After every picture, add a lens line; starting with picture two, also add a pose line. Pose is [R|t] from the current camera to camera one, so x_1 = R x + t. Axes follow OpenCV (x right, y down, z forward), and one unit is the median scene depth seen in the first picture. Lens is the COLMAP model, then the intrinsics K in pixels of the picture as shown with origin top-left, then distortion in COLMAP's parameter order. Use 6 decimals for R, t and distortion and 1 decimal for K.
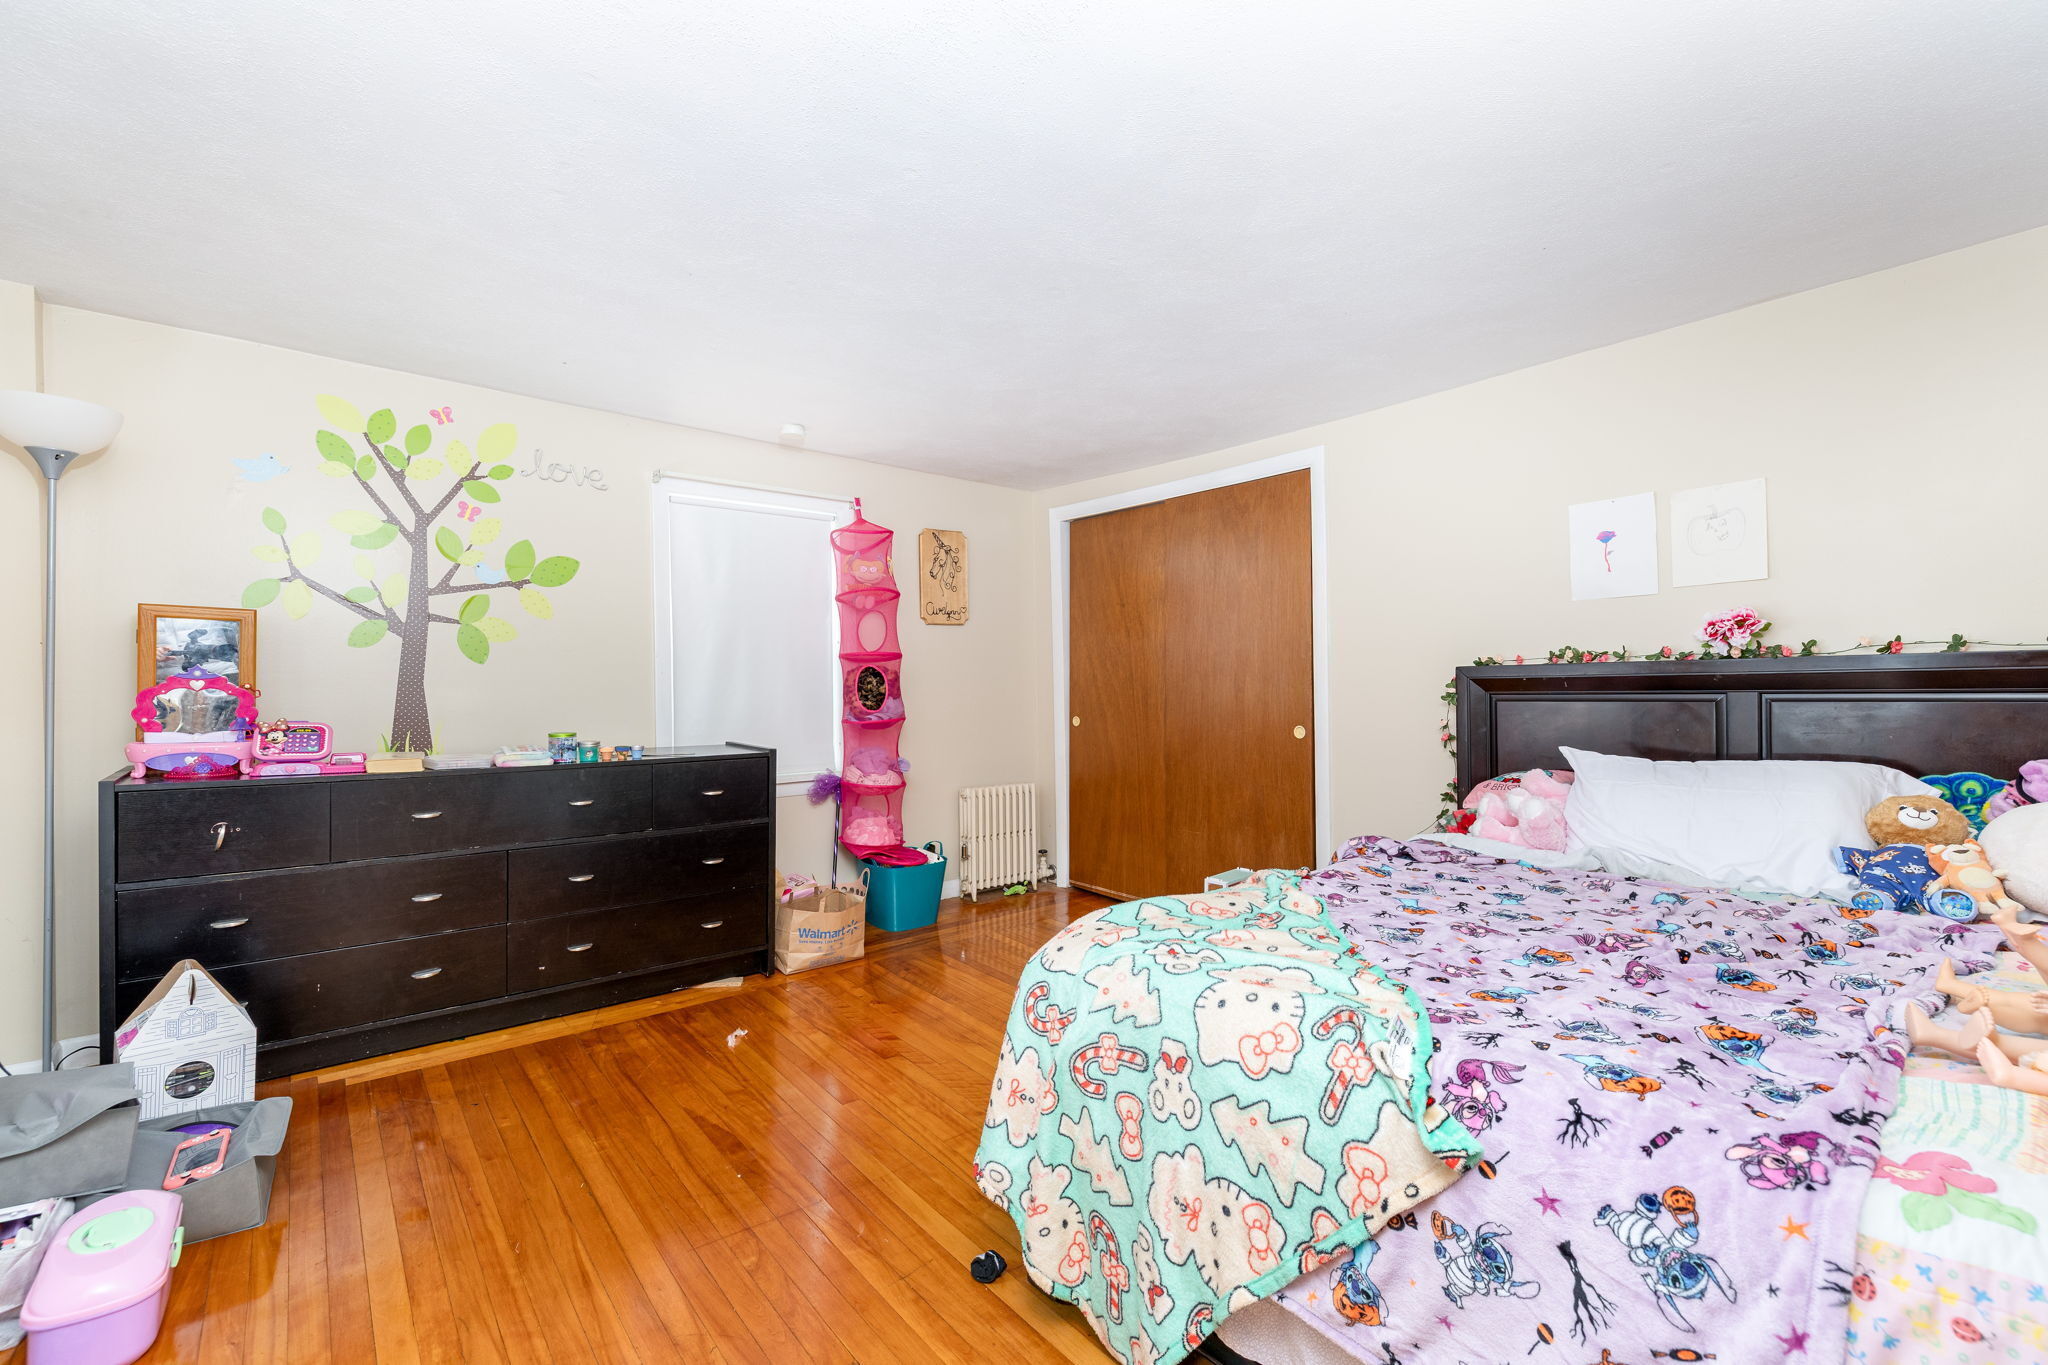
lens RADIAL K [[875.9, 0, 1023.8], [0, 875.9, 691.8], [0, 0, 1]] dist [0.001338, -0.000331]
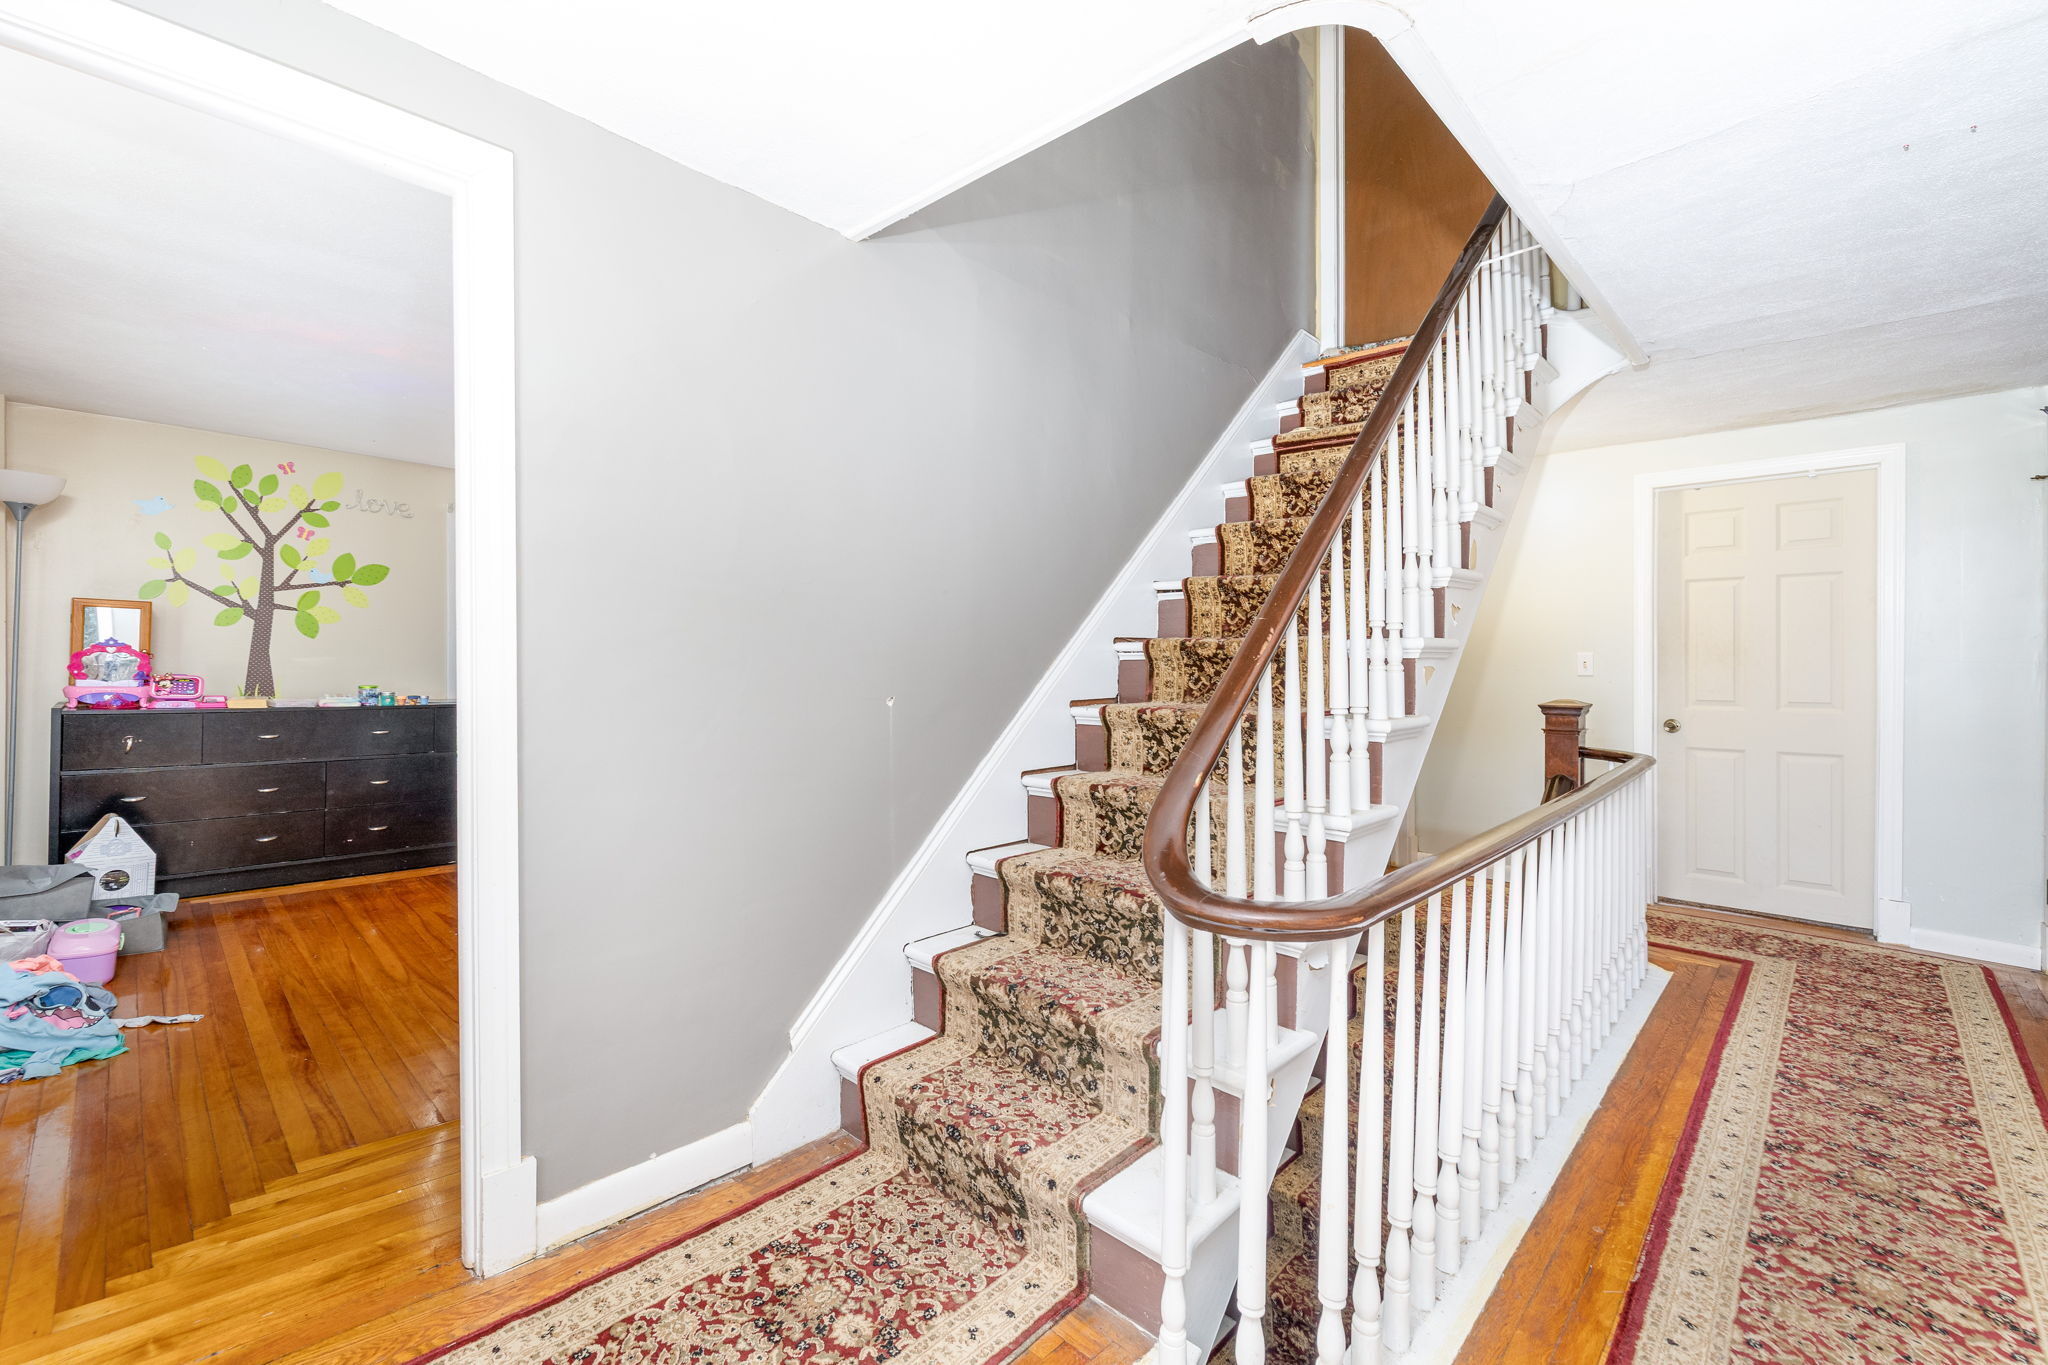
lens RADIAL K [[875.9, 0, 1024.1], [0, 875.9, 662.9], [0, 0, 1]] dist [0.001338, -0.000331]
pose [[0.994187, 0.015160, 0.106593, 0.489456], [-0.014392, 0.999865, -0.007974, 0.004161], [-0.106700, 0.006394, 0.994271, -0.699545]]
